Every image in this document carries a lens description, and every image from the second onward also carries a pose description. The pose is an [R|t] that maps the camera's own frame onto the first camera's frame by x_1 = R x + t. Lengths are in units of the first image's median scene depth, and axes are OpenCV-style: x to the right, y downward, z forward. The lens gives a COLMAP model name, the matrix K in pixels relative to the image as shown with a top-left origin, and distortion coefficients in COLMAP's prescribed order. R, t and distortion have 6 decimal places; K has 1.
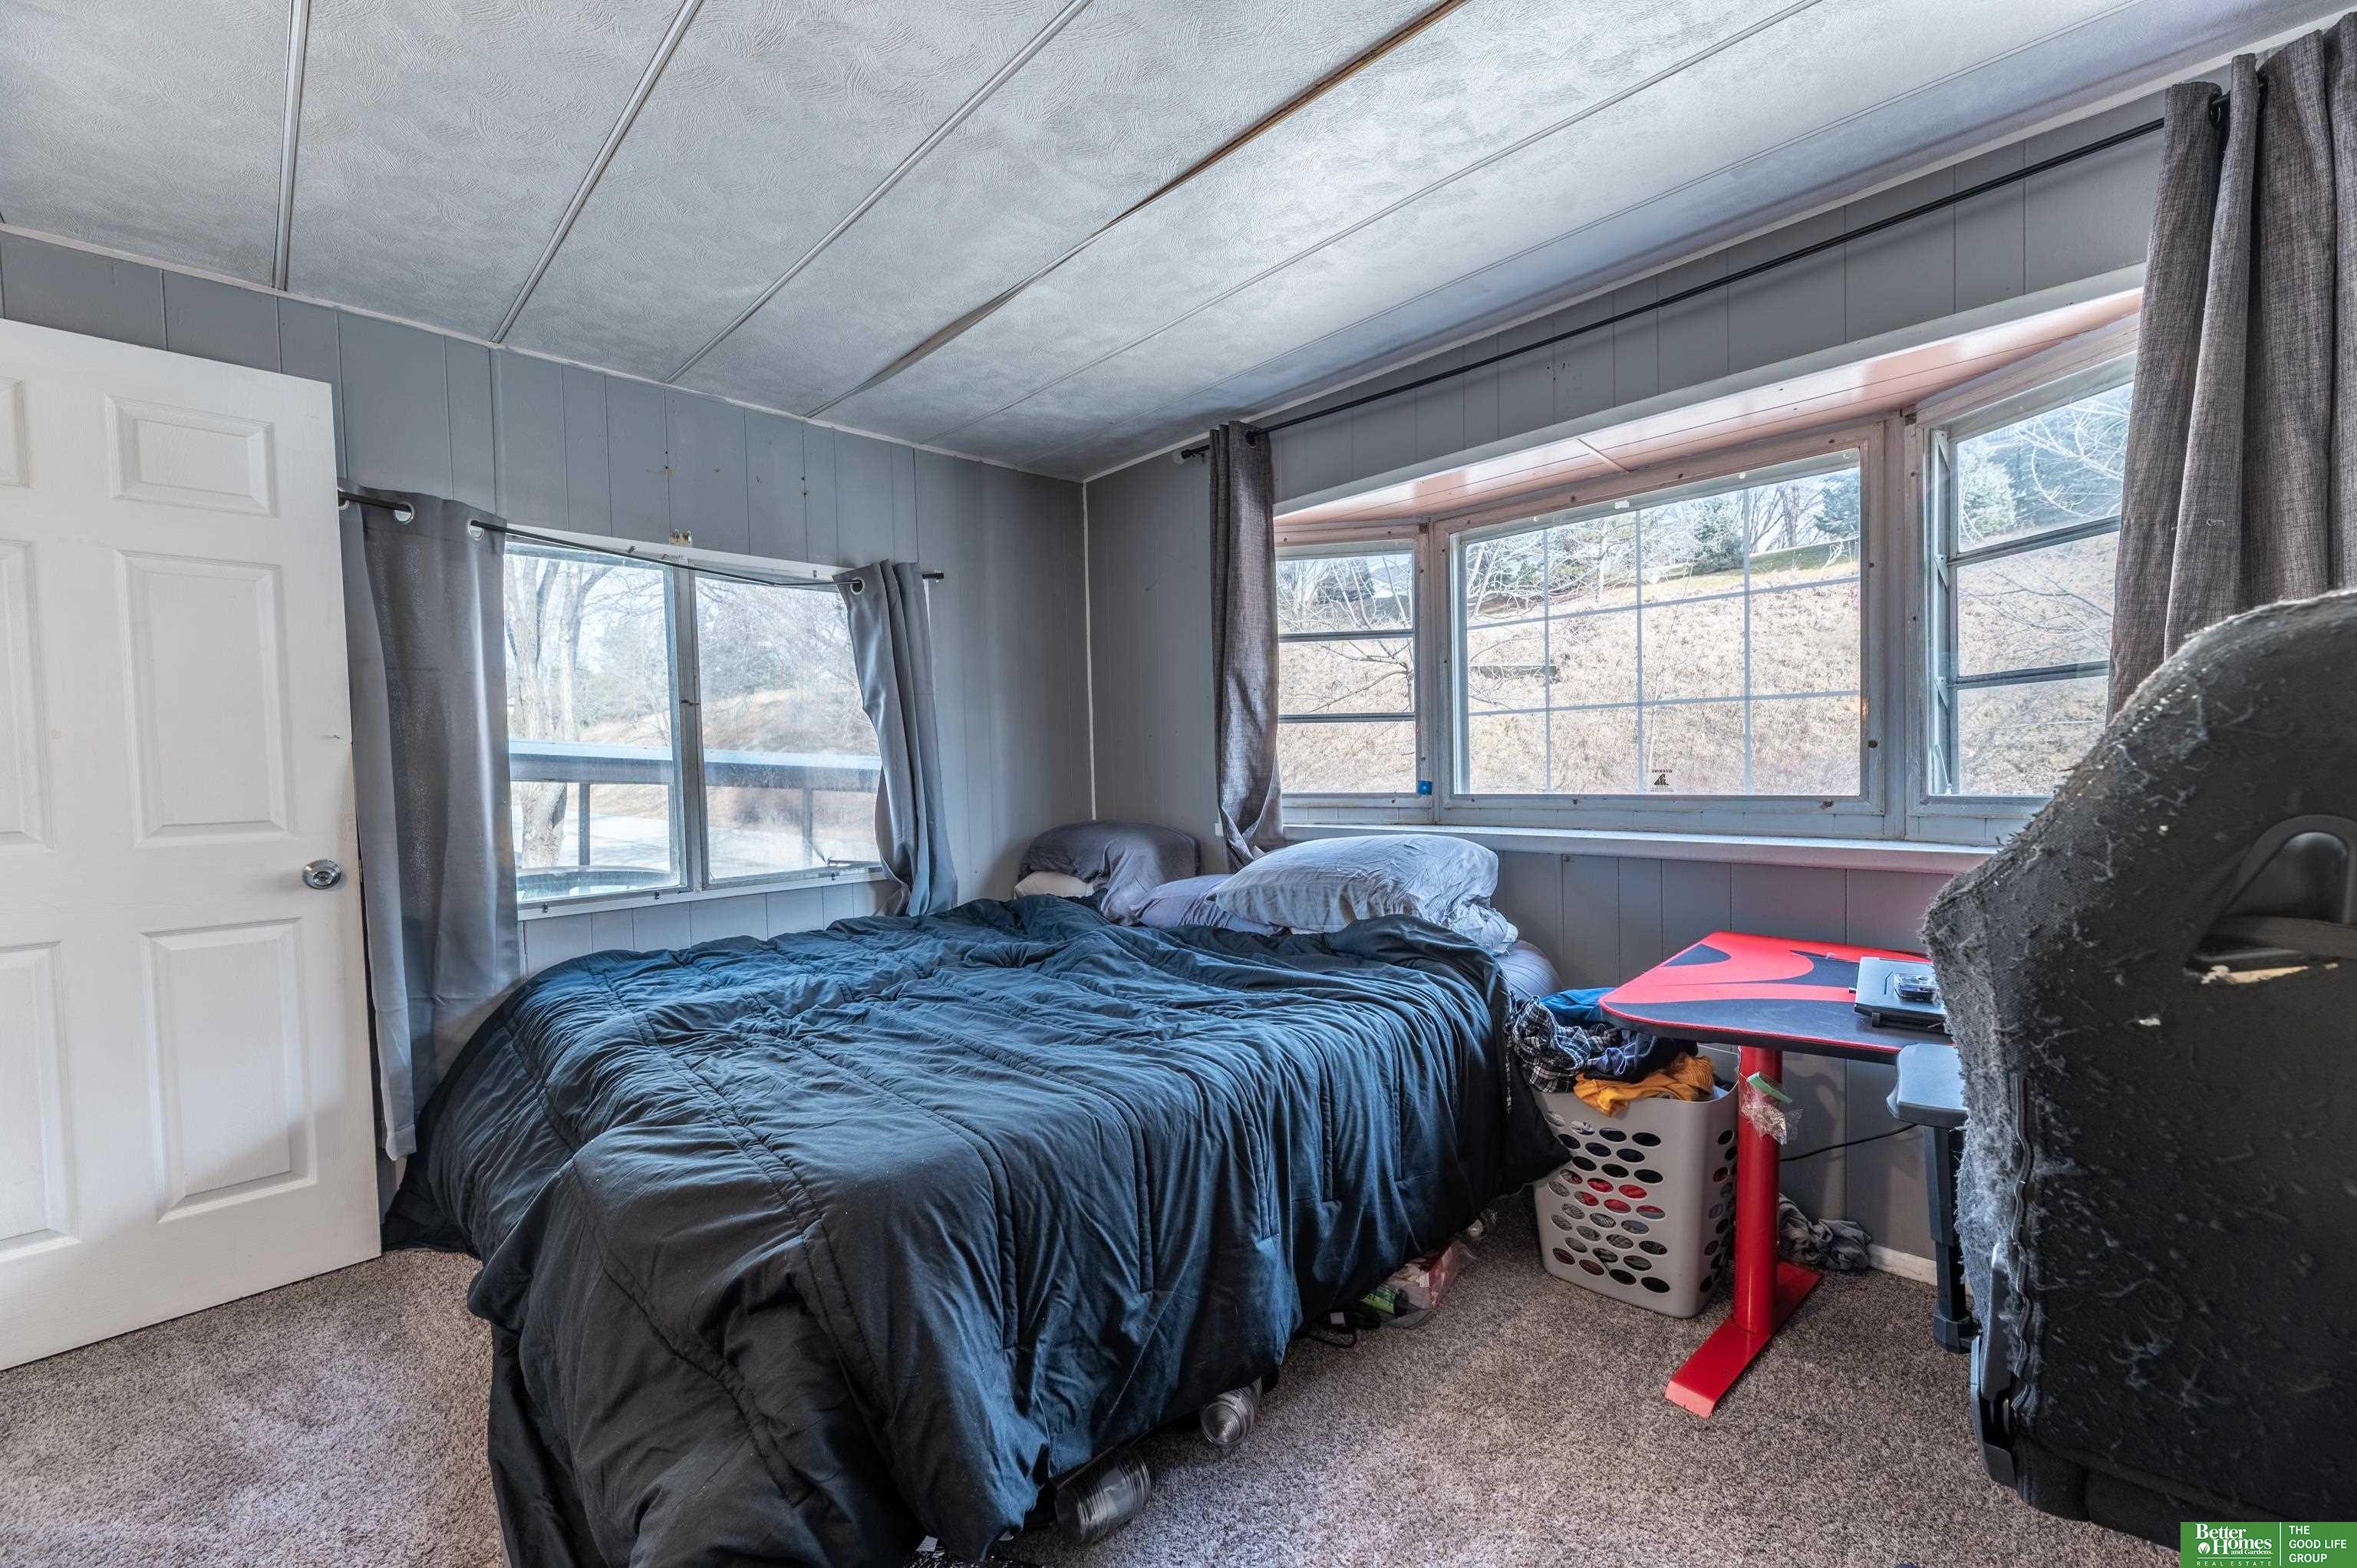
lens RADIAL K [[941.1, 0, 1173.6], [0, 941.1, 772.6], [0, 0, 1]] dist [0.001217, 0.000224]
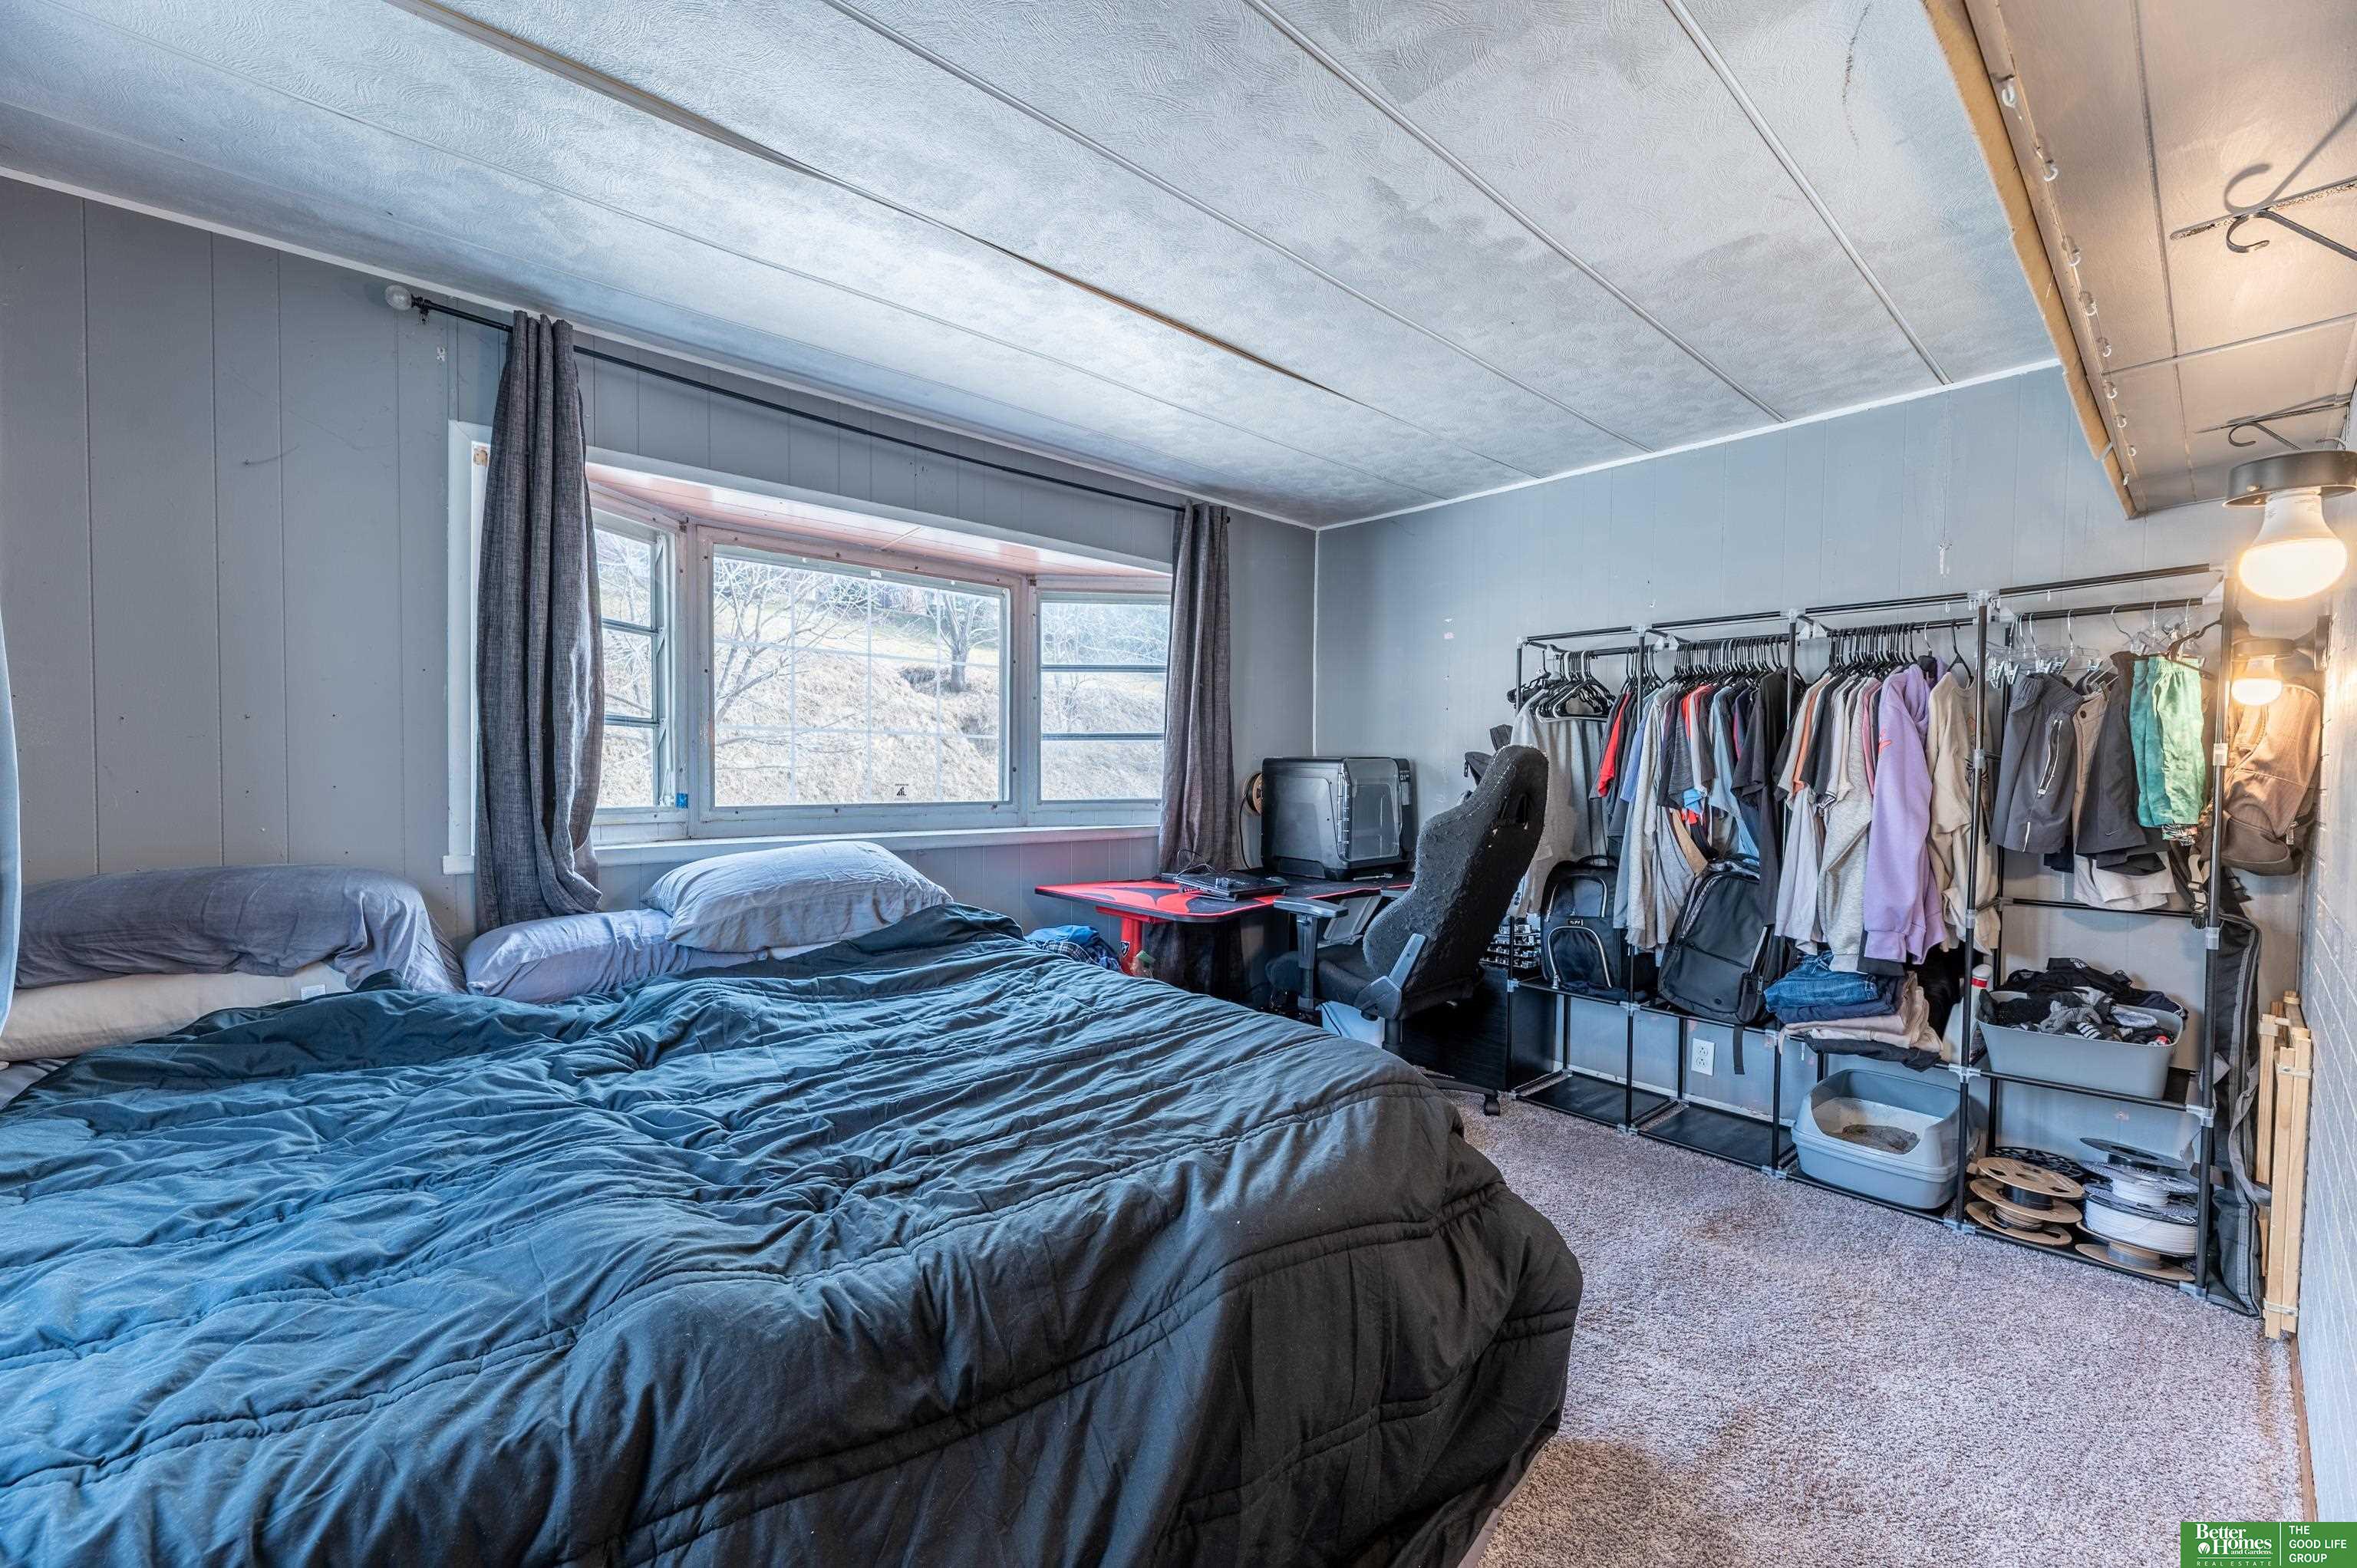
lens RADIAL K [[941.1, 0, 1176.6], [0, 941.1, 788.9], [0, 0, 1]] dist [0.001217, 0.000224]
pose [[0.050890, 0.002141, 0.998702, -0.810574], [-0.003813, 0.999991, -0.001949, 0.005327], [-0.998697, -0.003709, 0.050898, 0.561045]]
